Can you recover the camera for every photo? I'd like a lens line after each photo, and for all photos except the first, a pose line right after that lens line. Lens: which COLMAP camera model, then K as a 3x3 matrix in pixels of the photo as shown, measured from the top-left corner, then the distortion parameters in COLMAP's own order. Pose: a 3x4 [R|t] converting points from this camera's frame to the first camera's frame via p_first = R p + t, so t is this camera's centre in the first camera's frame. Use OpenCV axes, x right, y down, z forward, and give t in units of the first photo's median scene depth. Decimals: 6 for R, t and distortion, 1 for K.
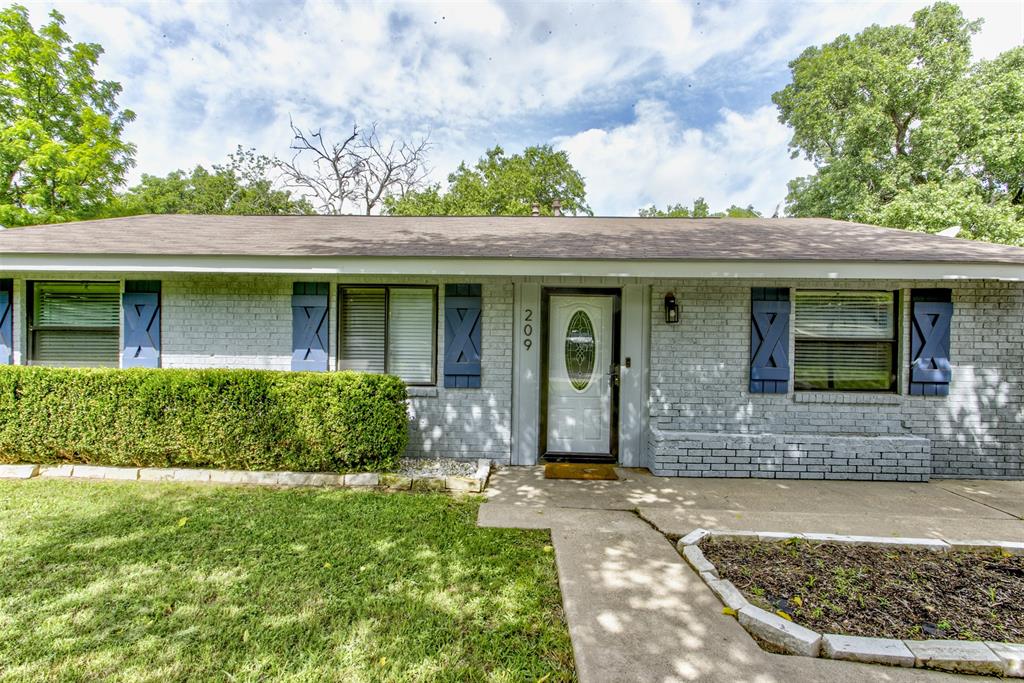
lens RADIAL K [[485.3, 0, 511.2], [0, 485.3, 338.8], [0, 0, 1]] dist [0.006252, 0.001852]
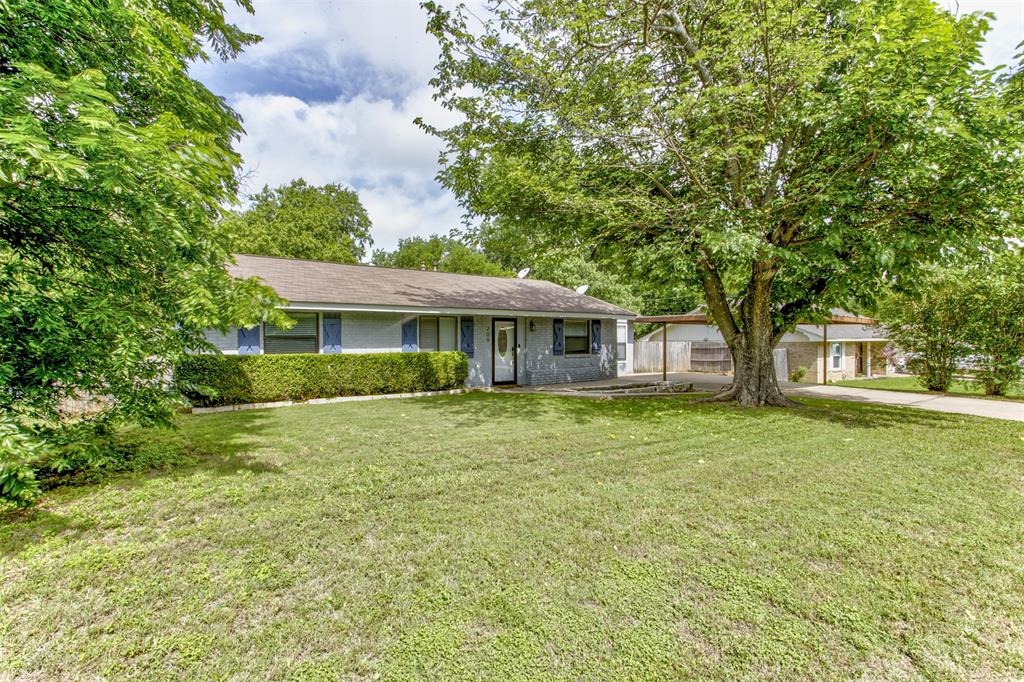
lens RADIAL K [[485.3, 0, 512.3], [0, 485.3, 339.4], [0, 0, 1]] dist [0.006252, 0.001852]
pose [[0.819117, -0.020836, 0.573248, -1.352800], [0.021236, 0.999757, 0.005995, -0.005168], [-0.573233, 0.007263, 0.819360, -1.214382]]
